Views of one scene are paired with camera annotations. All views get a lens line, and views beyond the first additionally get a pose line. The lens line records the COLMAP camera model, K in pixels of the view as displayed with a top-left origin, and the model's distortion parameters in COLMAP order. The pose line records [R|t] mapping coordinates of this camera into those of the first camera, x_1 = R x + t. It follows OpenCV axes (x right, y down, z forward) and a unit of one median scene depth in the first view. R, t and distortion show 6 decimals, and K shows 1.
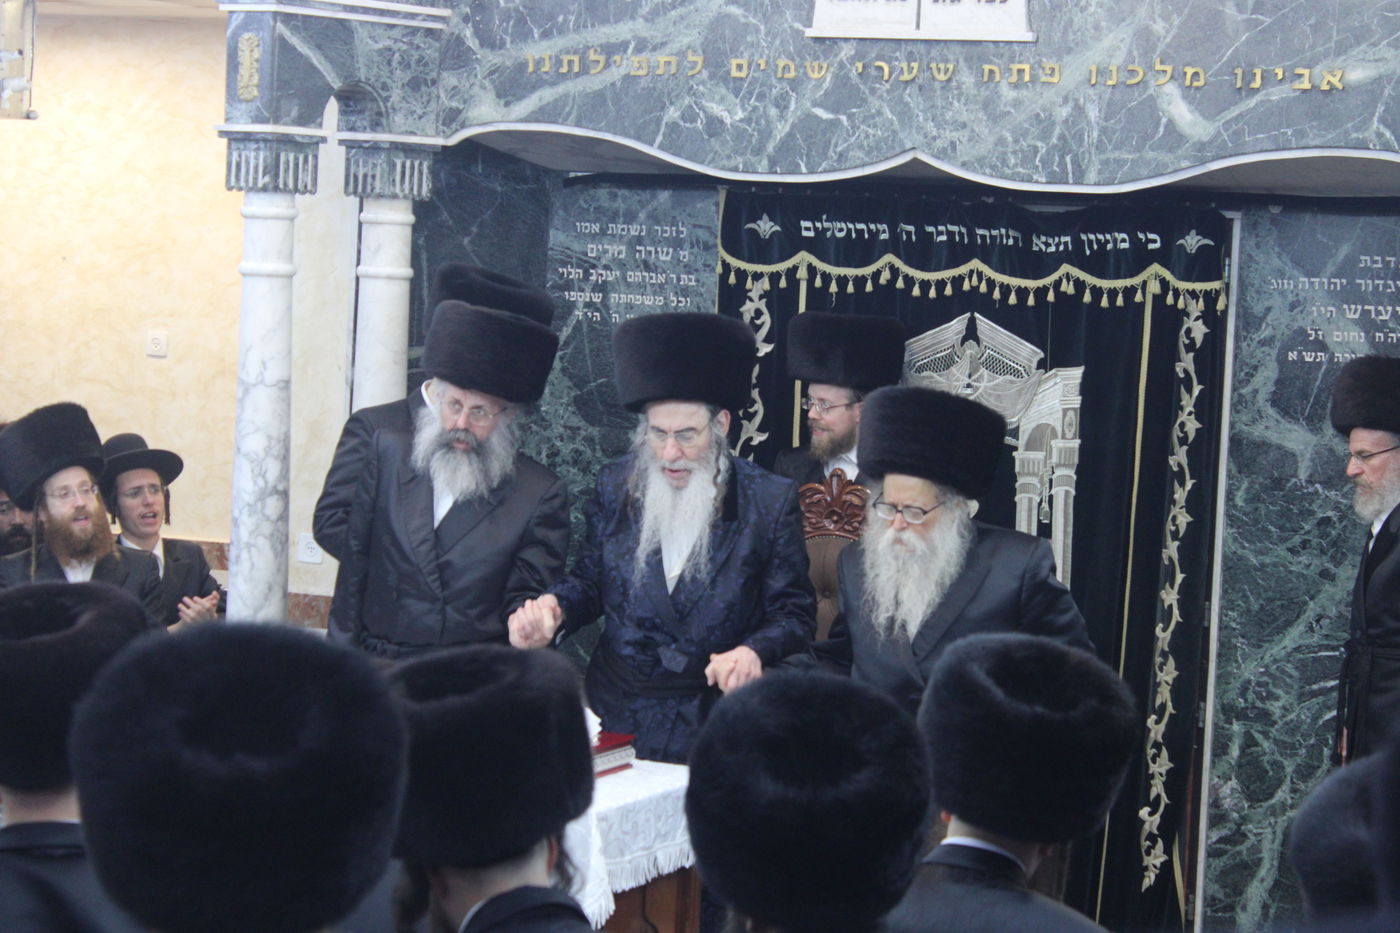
lens RADIAL K [[3633.8, 0, 731.9], [0, 3633.8, 441.5], [0, 0, 1]] dist [0.150640, 0.000000]
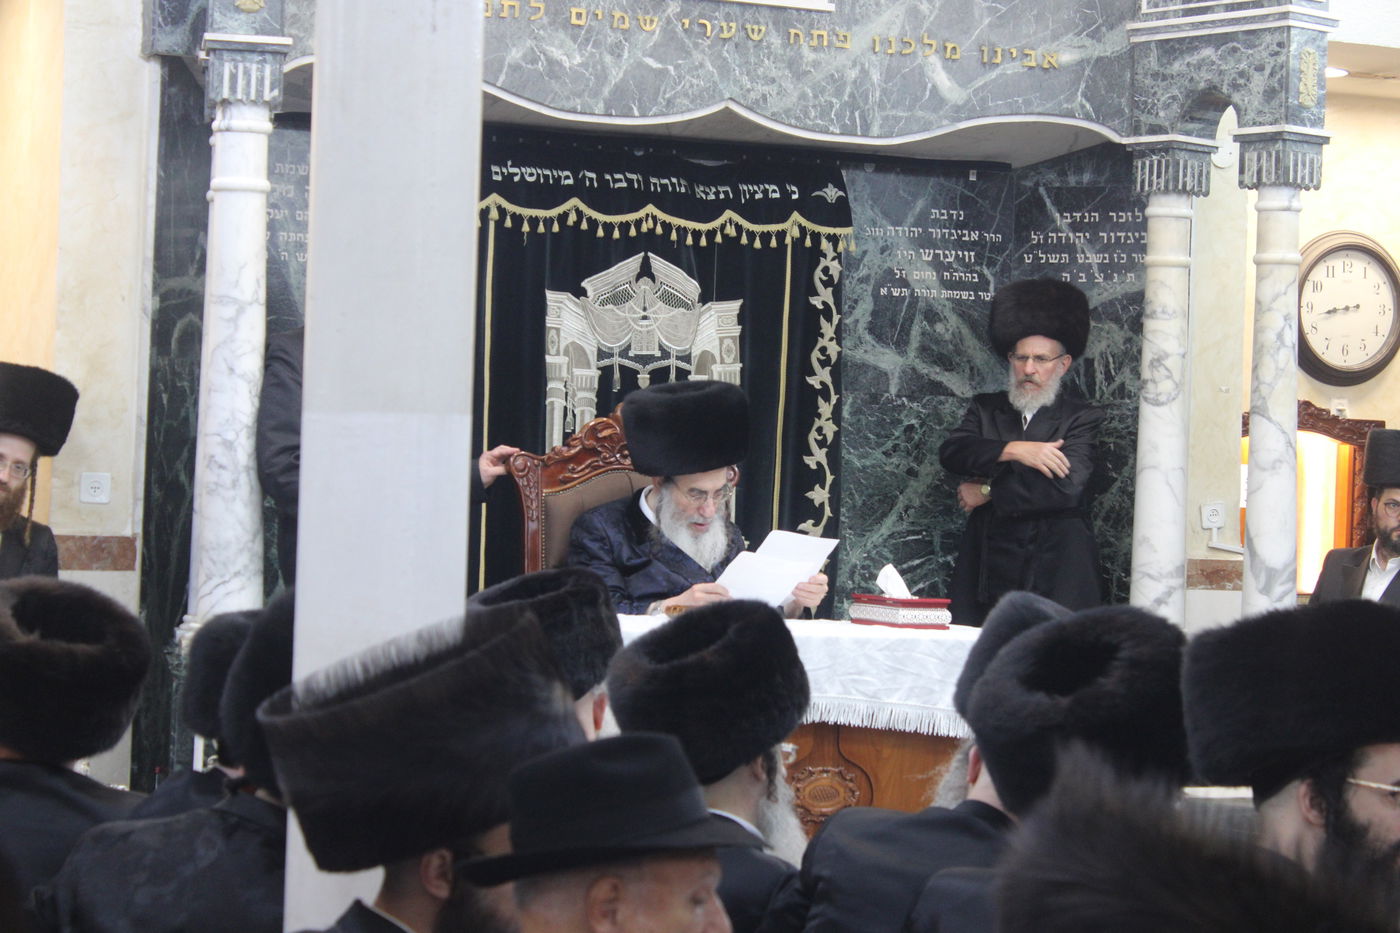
lens RADIAL K [[3633.8, 0, 716.5], [0, 3633.8, 423.7], [0, 0, 1]] dist [0.150640, 0.000000]
pose [[0.619540, -0.011443, 0.784882, -0.816451], [0.043137, 0.998879, -0.019487, 0.040785], [-0.783779, 0.045930, 0.619339, 0.300974]]
